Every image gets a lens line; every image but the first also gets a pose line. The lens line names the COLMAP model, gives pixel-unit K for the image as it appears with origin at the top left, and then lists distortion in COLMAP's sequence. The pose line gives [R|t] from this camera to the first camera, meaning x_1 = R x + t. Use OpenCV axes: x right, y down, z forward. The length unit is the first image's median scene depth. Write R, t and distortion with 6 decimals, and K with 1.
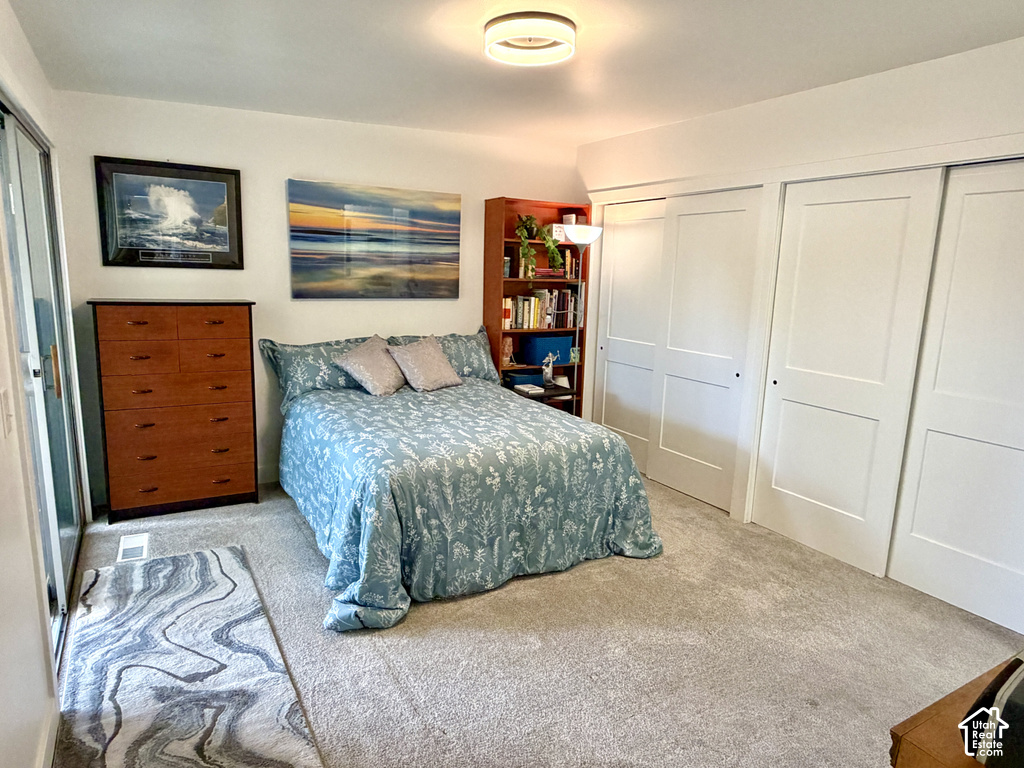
lens RADIAL K [[618.0, 0, 512.6], [0, 618.0, 384.2], [0, 0, 1]] dist [0.000643, -0.002013]
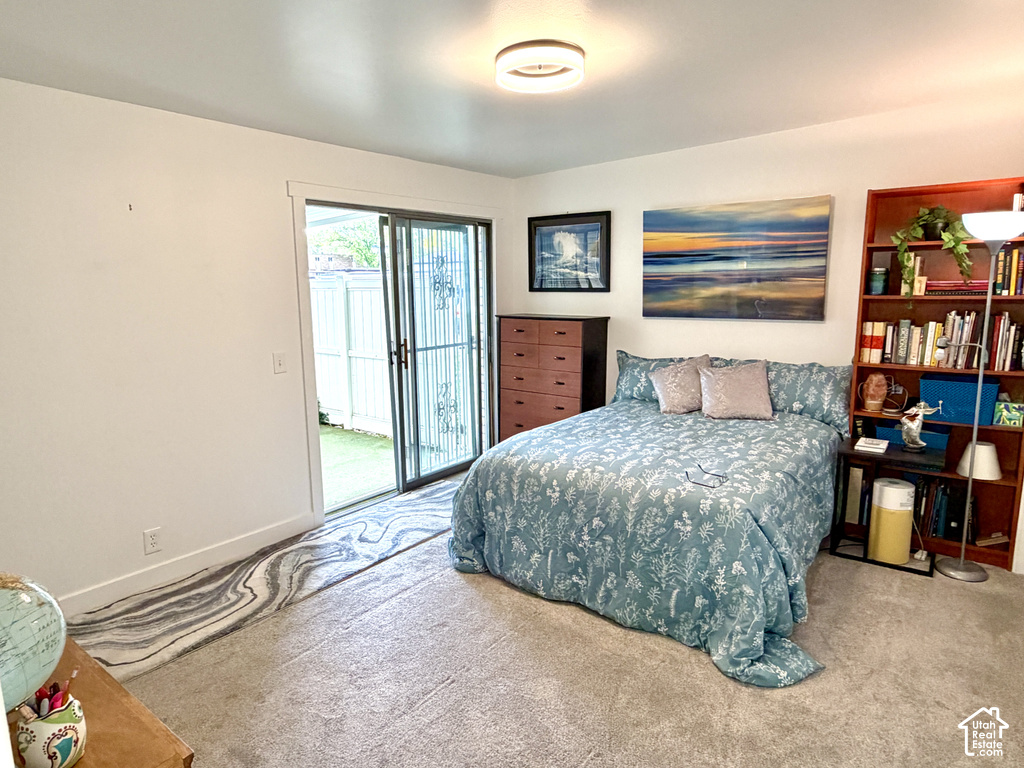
lens RADIAL K [[618.0, 0, 518.0], [0, 618.0, 383.9], [0, 0, 1]] dist [0.000643, -0.002013]
pose [[0.390955, 0.116578, -0.912997, 0.653772], [-0.146837, 0.987142, 0.063168, -0.060871], [0.908622, 0.109366, 0.403046, 0.389472]]
